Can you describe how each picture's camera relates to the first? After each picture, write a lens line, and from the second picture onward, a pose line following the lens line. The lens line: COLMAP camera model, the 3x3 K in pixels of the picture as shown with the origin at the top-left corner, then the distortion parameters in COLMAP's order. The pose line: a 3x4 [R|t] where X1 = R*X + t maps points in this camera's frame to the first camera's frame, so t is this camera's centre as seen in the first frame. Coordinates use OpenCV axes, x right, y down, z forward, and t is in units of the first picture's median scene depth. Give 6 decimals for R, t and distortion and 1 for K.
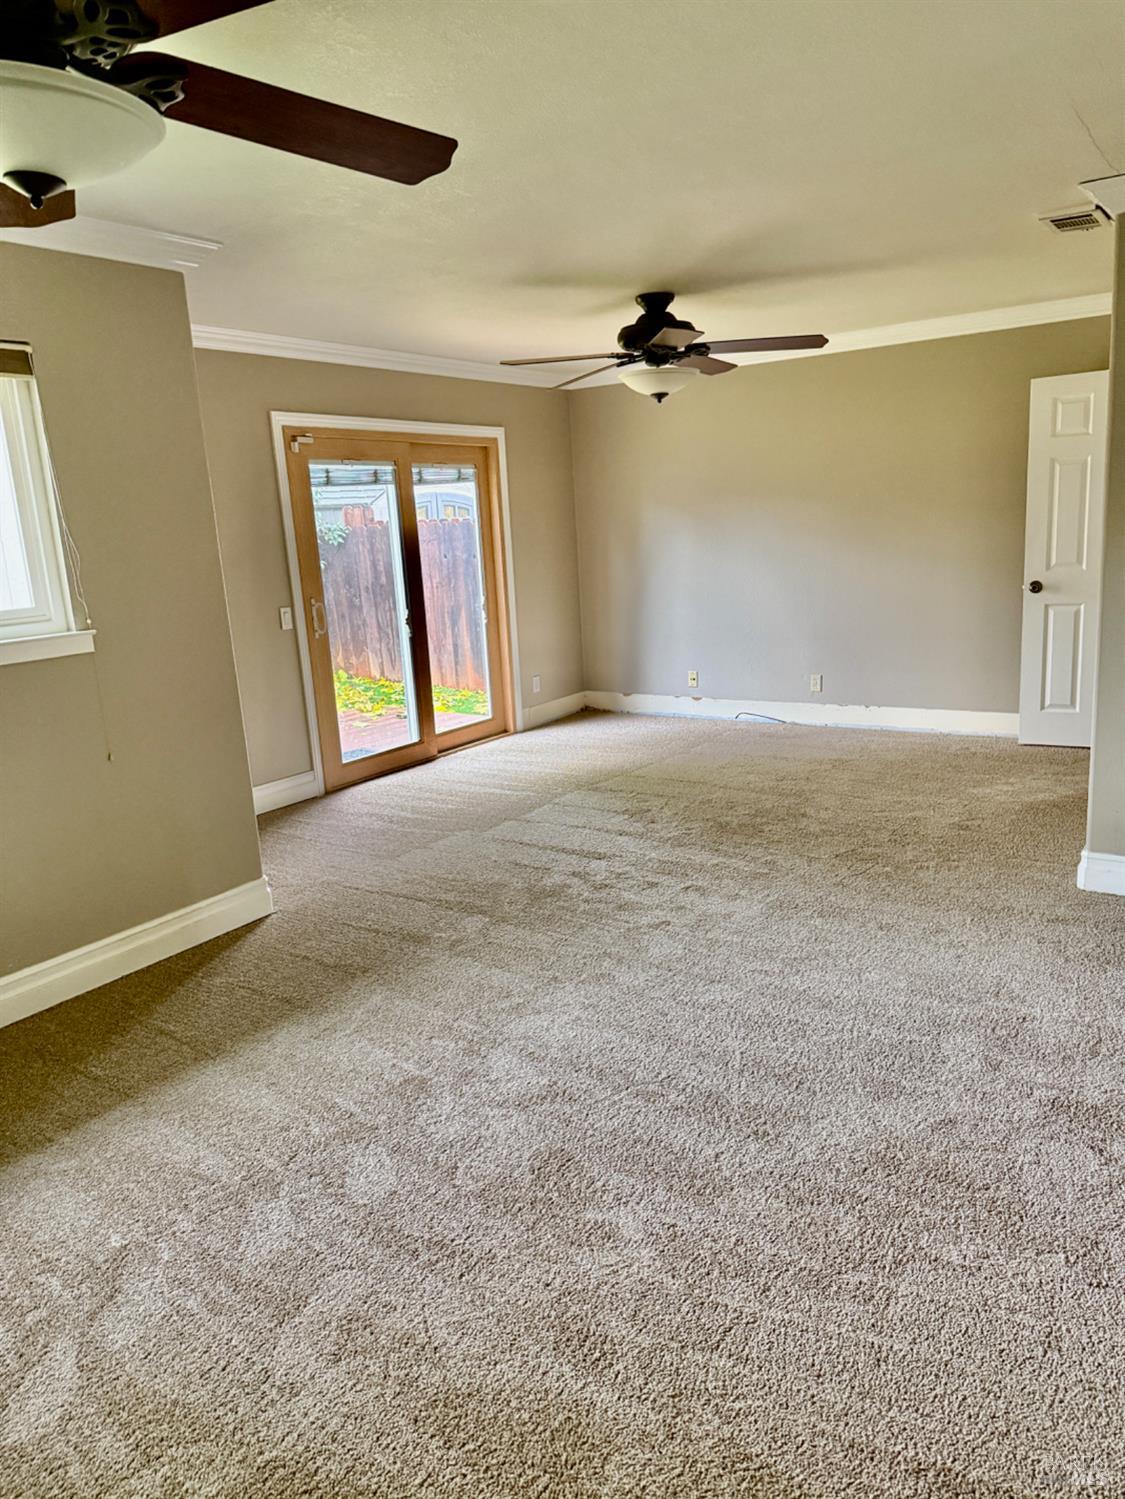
lens RADIAL K [[1045.6, 0, 555.8], [0, 1045.6, 752.6], [0, 0, 1]] dist [0.110860, -0.170119]
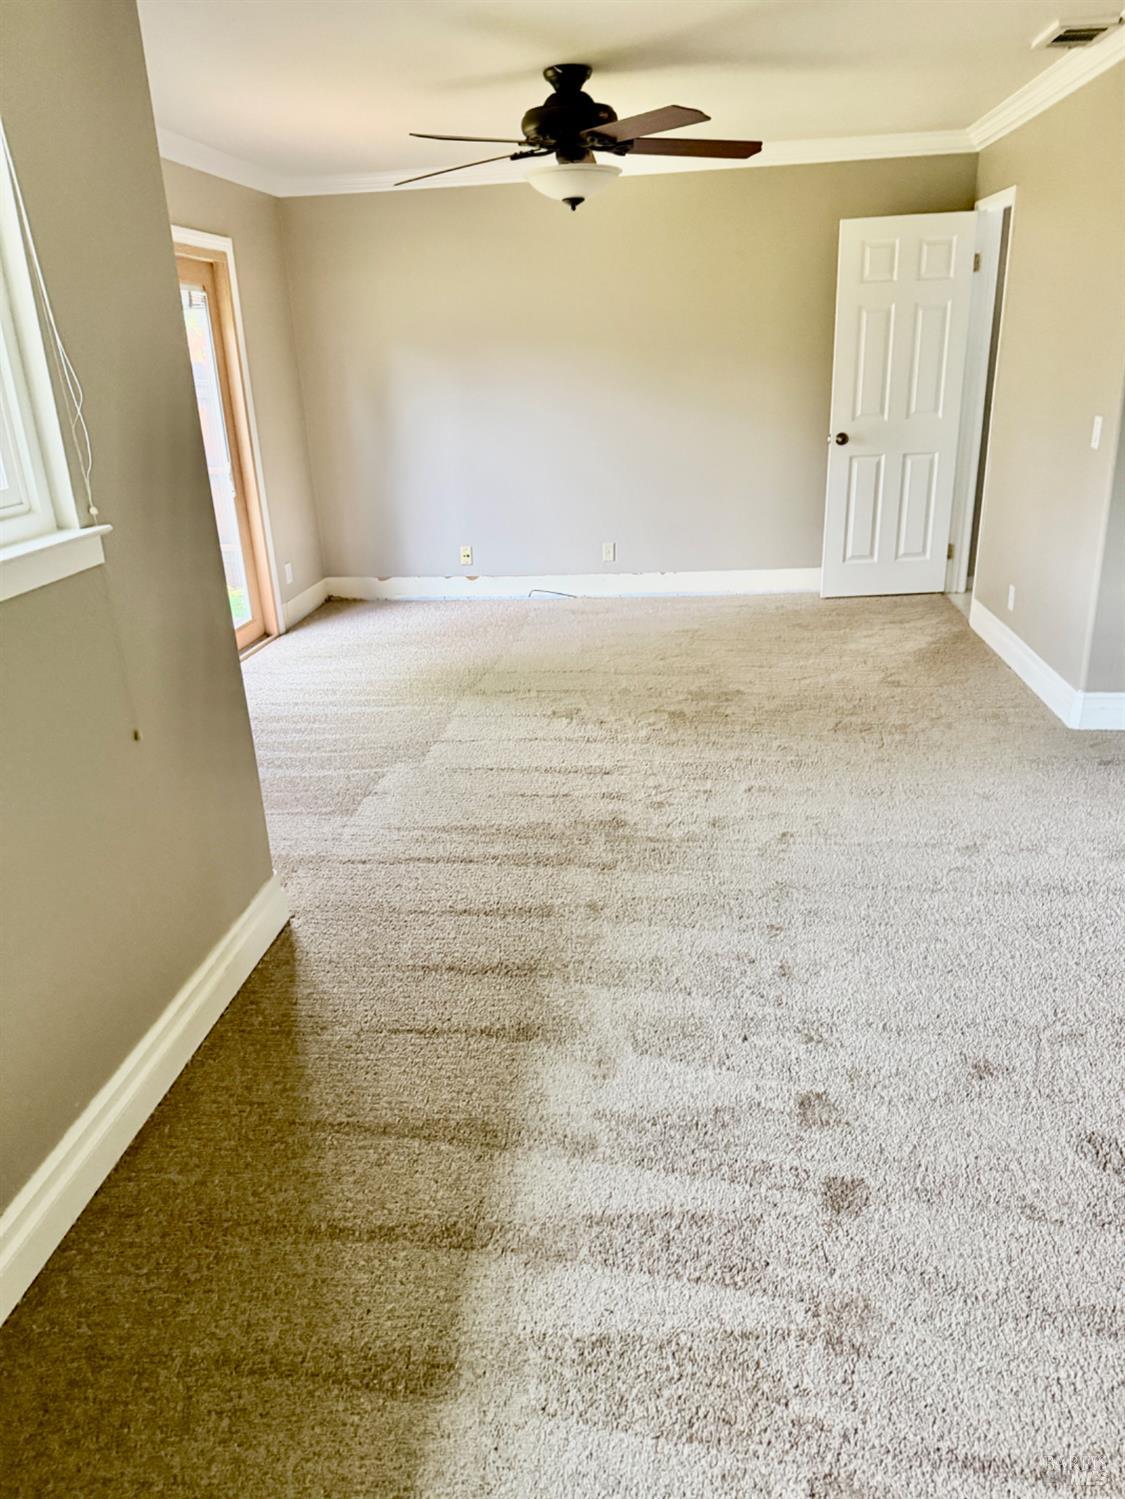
lens RADIAL K [[1060.8, 0, 554.0], [0, 1060.8, 748.5], [0, 0, 1]] dist [0.114210, -0.192755]
pose [[0.885233, -0.145818, 0.441700, -0.336719], [0.096158, 0.986448, 0.132942, -0.033091], [-0.455100, -0.075212, 0.887258, 0.234109]]
